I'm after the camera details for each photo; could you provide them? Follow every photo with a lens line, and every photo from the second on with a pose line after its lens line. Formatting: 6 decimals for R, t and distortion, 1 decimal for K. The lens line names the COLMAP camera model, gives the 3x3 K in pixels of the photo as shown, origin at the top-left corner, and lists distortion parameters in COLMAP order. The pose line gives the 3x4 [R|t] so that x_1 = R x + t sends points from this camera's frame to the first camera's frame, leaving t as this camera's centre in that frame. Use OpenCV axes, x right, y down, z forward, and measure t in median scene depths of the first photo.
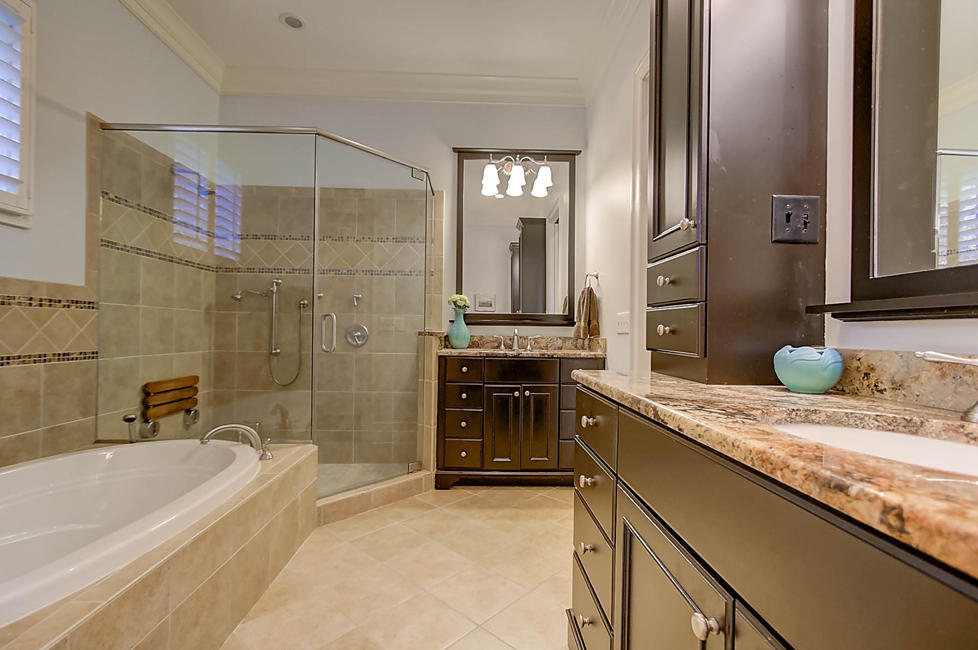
lens RADIAL K [[443.0, 0, 487.0], [0, 443.0, 325.4], [0, 0, 1]] dist [-0.001314, 0.001370]
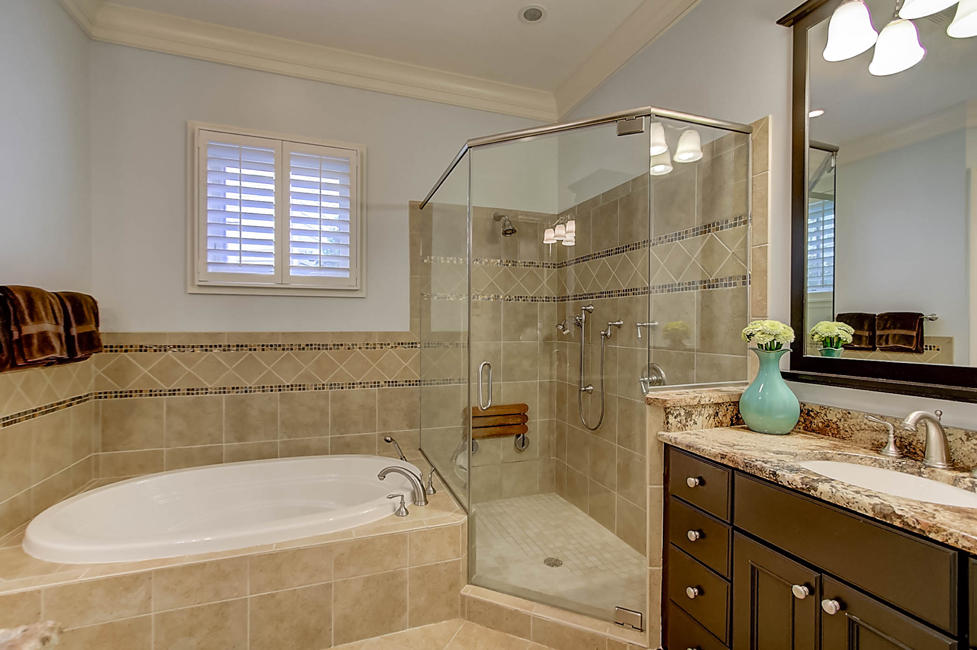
lens RADIAL K [[442.6, 0, 486.5], [0, 442.6, 325.4], [0, 0, 1]] dist [-0.001314, 0.001370]
pose [[0.305724, -0.009057, -0.952077, 0.442515], [0.014185, 0.999887, -0.004957, -0.096184], [0.952014, -0.011990, 0.305818, 0.811372]]
